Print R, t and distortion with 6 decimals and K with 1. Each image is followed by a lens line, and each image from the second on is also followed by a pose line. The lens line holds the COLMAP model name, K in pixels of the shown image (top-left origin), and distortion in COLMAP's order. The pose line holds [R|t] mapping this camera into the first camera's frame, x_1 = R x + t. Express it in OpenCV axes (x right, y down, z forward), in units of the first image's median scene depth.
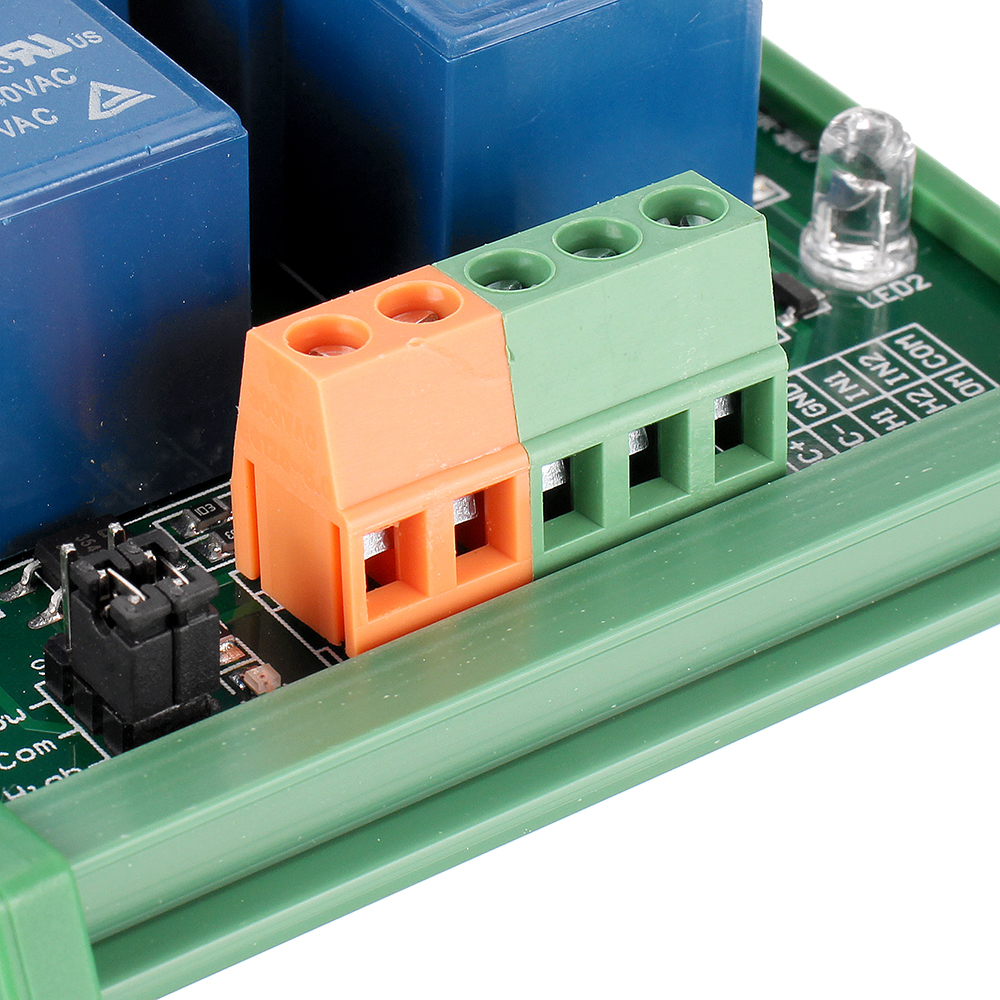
lens RADIAL K [[4665.7, 0, 500.0], [0, 4665.7, 500.0], [0, 0, 1]] dist [-0.001695, -5.766107]
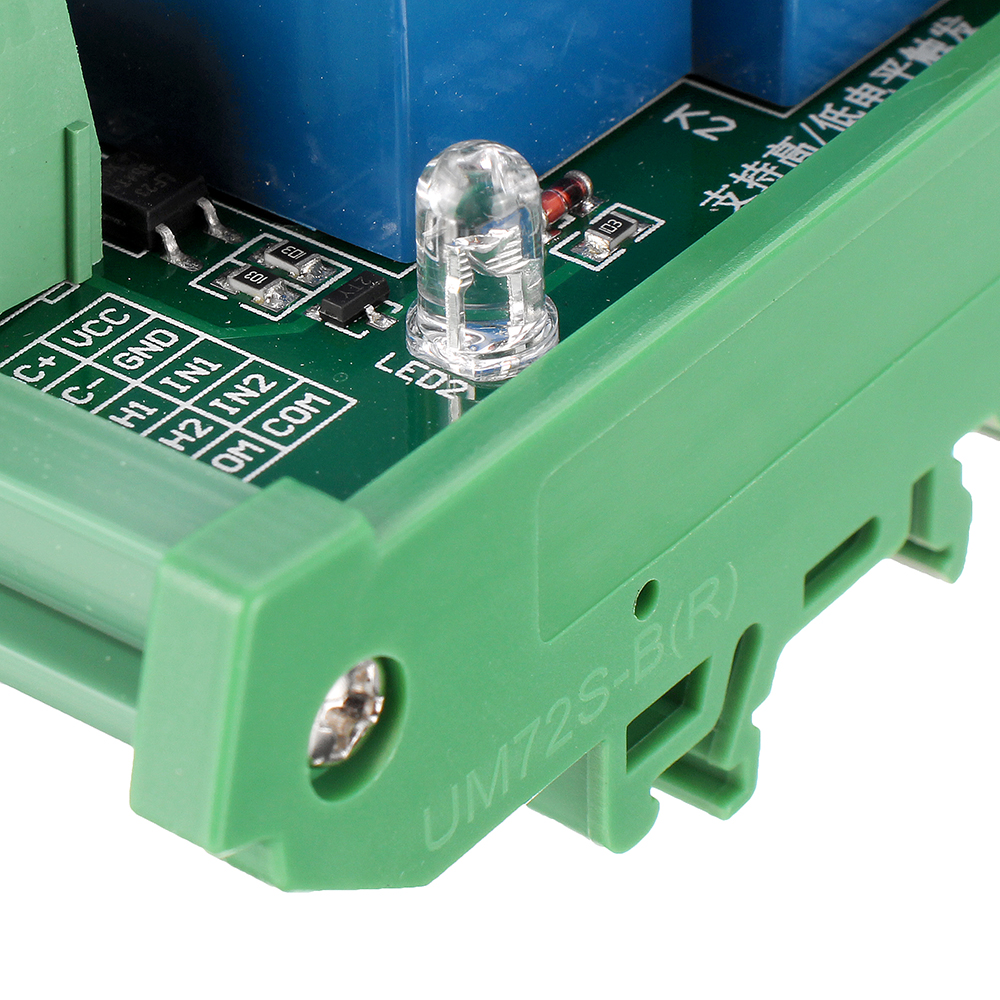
lens RADIAL K [[4665.7, 0, 500.0], [0, 4665.7, 500.0], [0, 0, 1]] dist [-0.001695, -5.766107]
pose [[0.323407, 0.545923, -0.772901, 0.701125], [-0.564004, 0.767063, 0.305802, -0.274319], [0.759808, 0.337021, 0.555976, 0.615591]]
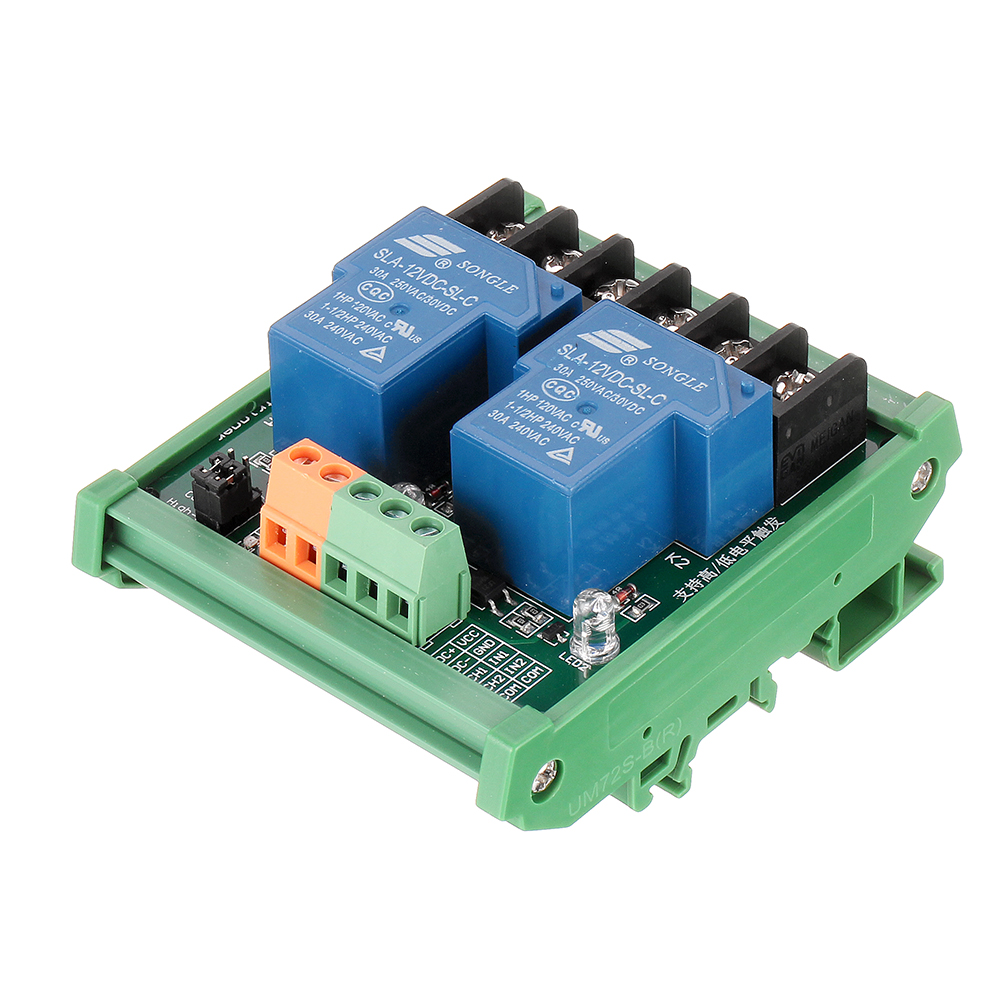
lens RADIAL K [[4665.7, 0, 500.0], [0, 4665.7, 500.0], [0, 0, 1]] dist [-0.001695, -5.766107]
pose [[0.255712, 0.614766, -0.746106, 1.793942], [-0.569701, 0.719348, 0.397466, -1.024739], [0.781058, 0.323421, 0.534179, -0.291441]]
